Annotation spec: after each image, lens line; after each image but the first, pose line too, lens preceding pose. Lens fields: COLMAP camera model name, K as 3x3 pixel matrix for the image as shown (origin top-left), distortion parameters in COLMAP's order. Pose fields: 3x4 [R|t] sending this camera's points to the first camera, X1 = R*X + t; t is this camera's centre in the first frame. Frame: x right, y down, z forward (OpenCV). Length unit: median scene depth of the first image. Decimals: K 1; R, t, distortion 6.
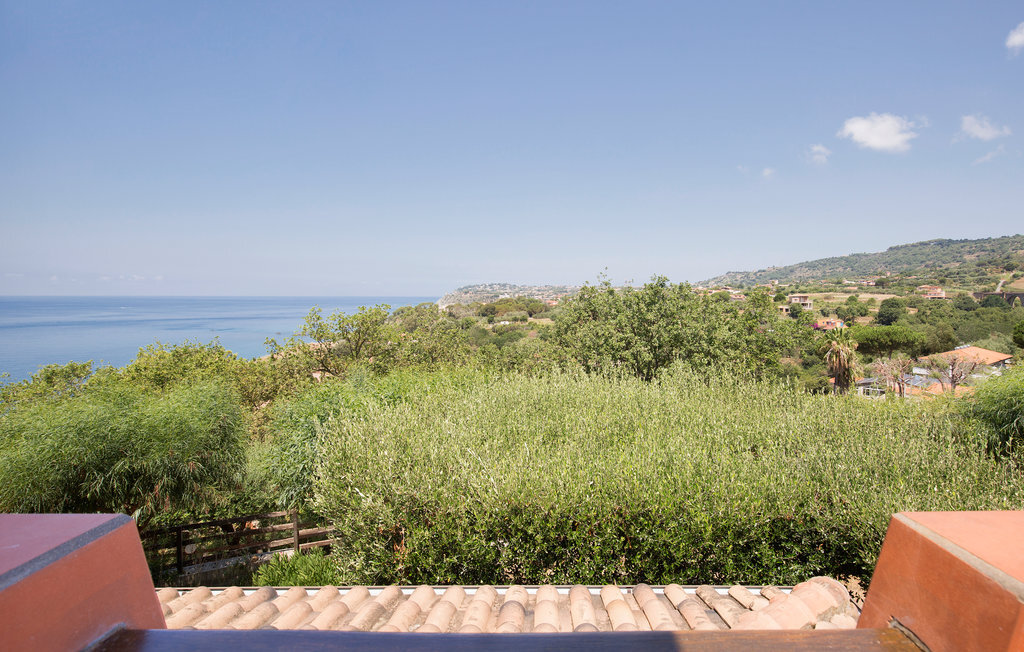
lens RADIAL K [[462.5, 0, 497.3], [0, 462.5, 307.6], [0, 0, 1]] dist [0.001596, -0.000053]
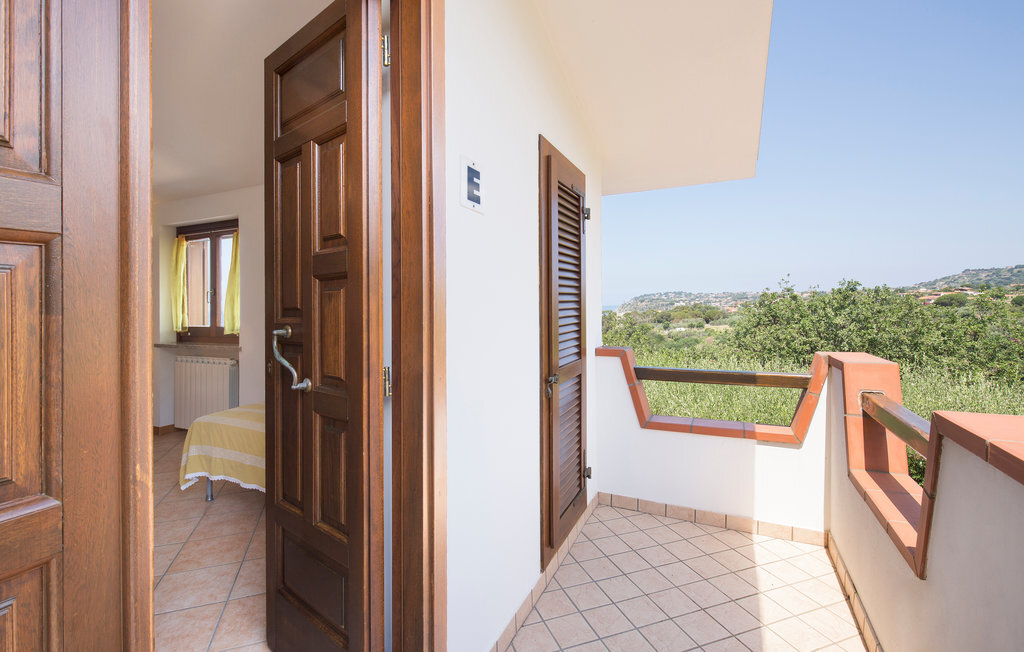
lens RADIAL K [[462.5, 0, 497.3], [0, 462.5, 307.6], [0, 0, 1]] dist [0.001596, -0.000053]
pose [[0.939302, -0.016077, -0.342713, -0.020731], [0.008928, 0.999709, -0.022429, 0.005794], [0.342974, 0.018008, 0.939172, -0.191026]]
